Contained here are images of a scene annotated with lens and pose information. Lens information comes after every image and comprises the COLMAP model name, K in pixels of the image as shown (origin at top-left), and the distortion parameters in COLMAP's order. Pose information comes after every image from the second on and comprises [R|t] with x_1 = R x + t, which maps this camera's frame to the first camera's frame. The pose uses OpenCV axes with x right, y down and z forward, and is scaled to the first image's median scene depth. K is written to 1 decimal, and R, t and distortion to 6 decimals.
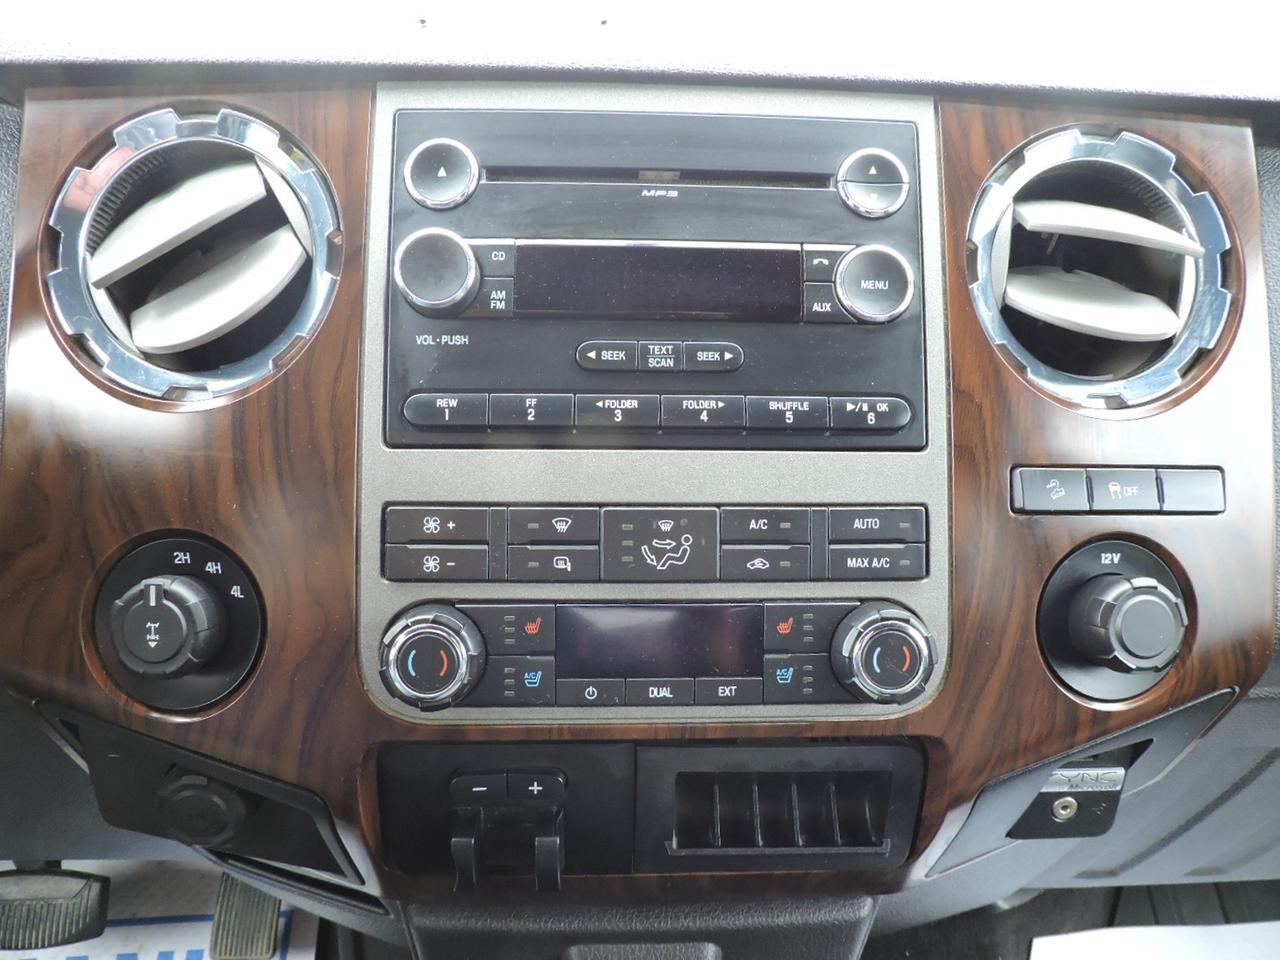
lens RADIAL K [[781.8, 0, 640.0], [0, 781.8, 480.0], [0, 0, 1]] dist [-0.022042, 0.021544]
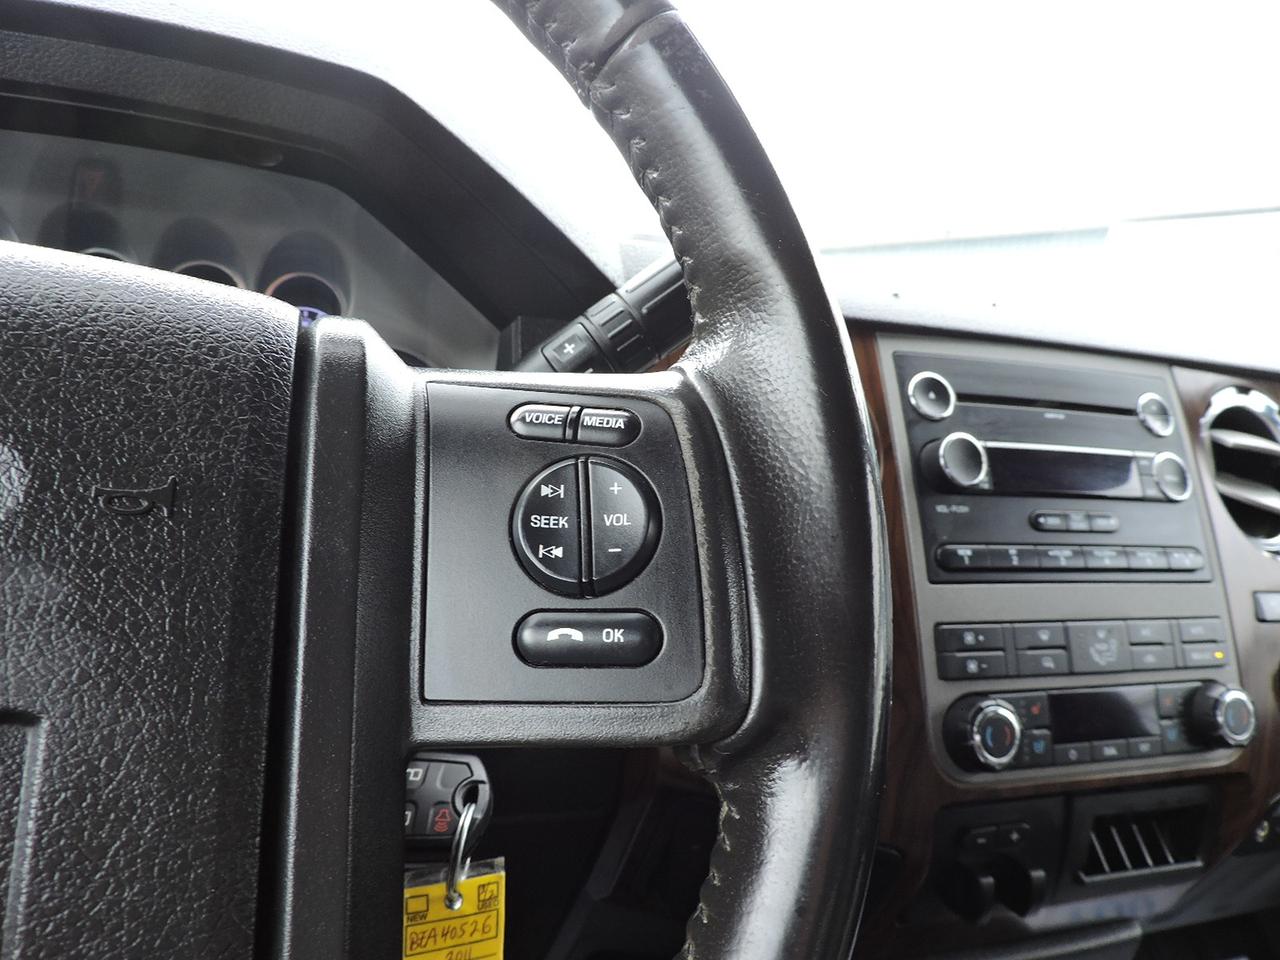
lens RADIAL K [[781.8, 0, 640.0], [0, 781.8, 480.0], [0, 0, 1]] dist [-0.022042, 0.021544]
pose [[0.963904, 0.026797, 0.264896, -1.212125], [0.021300, 0.983972, -0.177045, 0.012321], [-0.265395, 0.176297, 0.947884, -0.231279]]
